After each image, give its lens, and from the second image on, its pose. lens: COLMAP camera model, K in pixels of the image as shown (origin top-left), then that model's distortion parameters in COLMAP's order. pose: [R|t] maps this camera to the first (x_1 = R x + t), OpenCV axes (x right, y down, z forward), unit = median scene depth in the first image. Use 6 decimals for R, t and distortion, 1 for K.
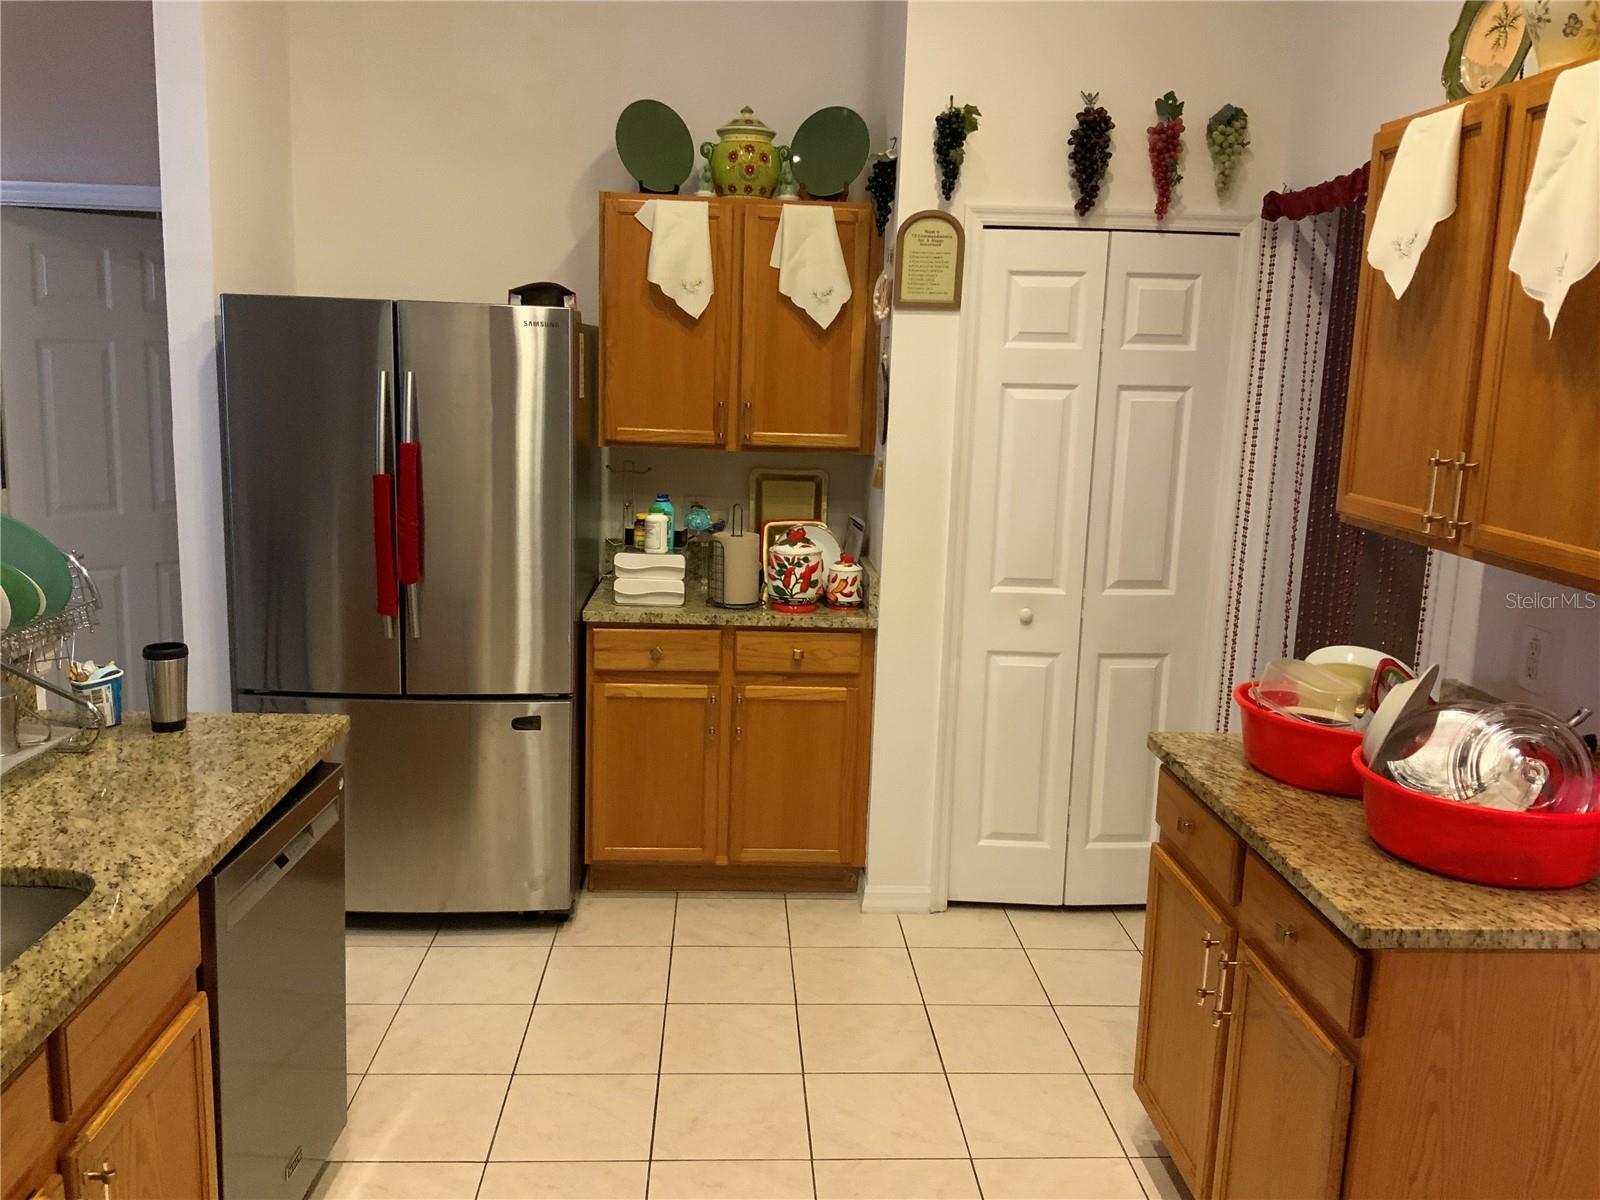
lens RADIAL K [[1318.1, 0, 800.0], [0, 1318.1, 600.0], [0, 0, 1]] dist [0.079284, -0.159580]
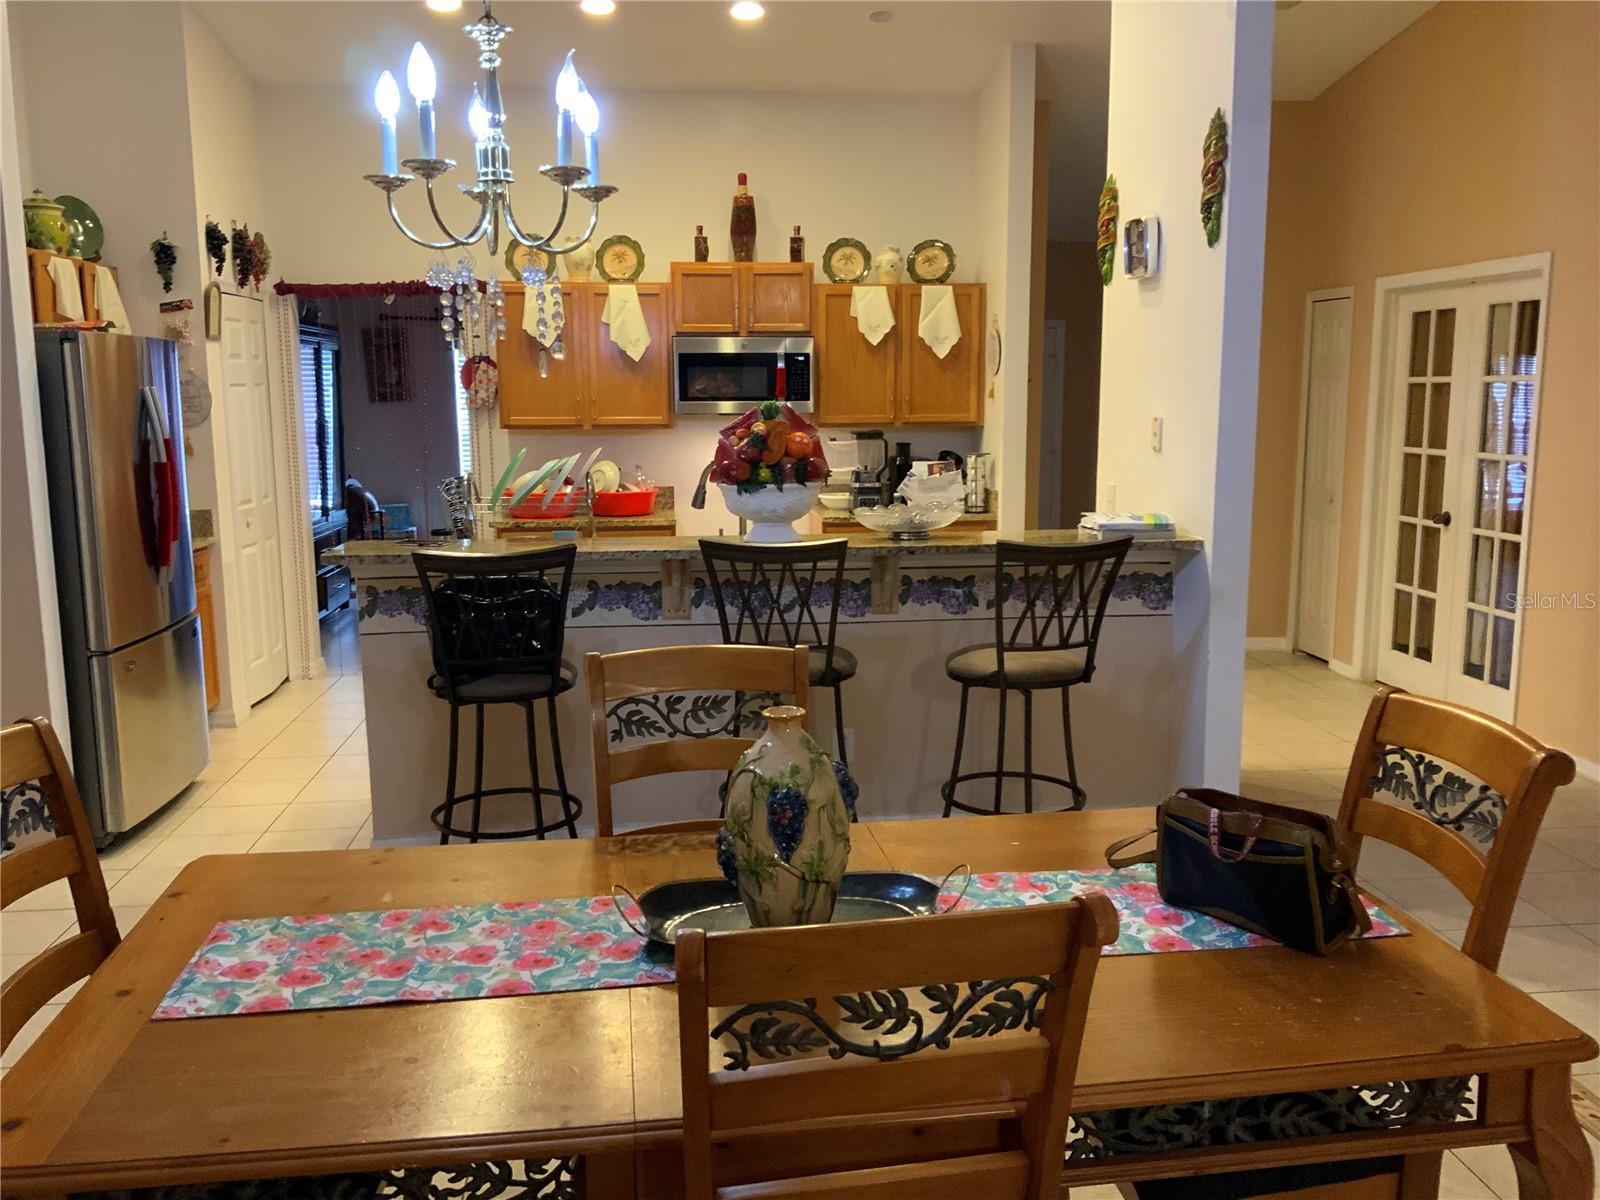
lens RADIAL K [[1318.1, 0, 800.0], [0, 1318.1, 600.0], [0, 0, 1]] dist [0.079284, -0.159580]
pose [[-0.066985, -0.188909, 0.979707, -1.601046], [0.186765, 0.962183, 0.198300, -0.100012], [-0.980118, 0.196258, -0.029170, 0.394521]]
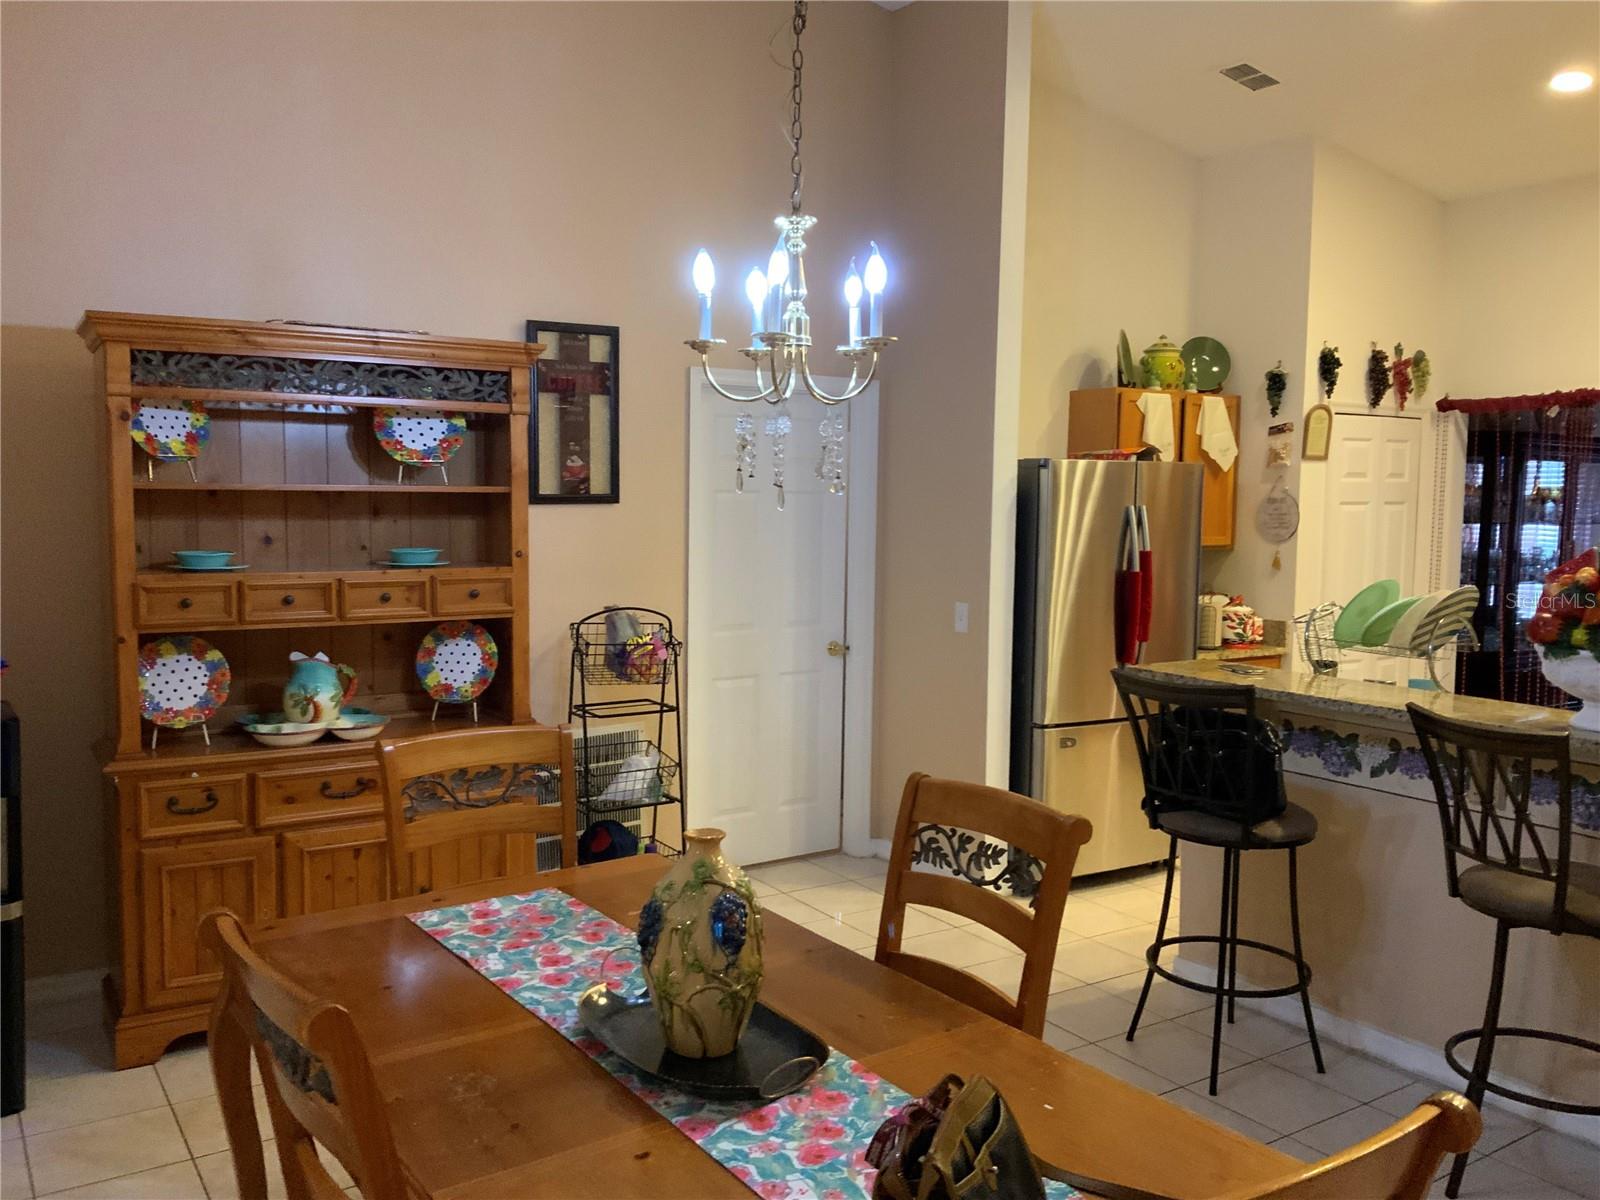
lens RADIAL K [[1318.1, 0, 800.0], [0, 1318.1, 600.0], [0, 0, 1]] dist [0.079284, -0.159580]
pose [[0.857132, -0.063691, 0.511144, -1.332310], [0.109186, 0.992242, -0.059454, -0.012508], [-0.503392, 0.106770, 0.857436, -0.108547]]
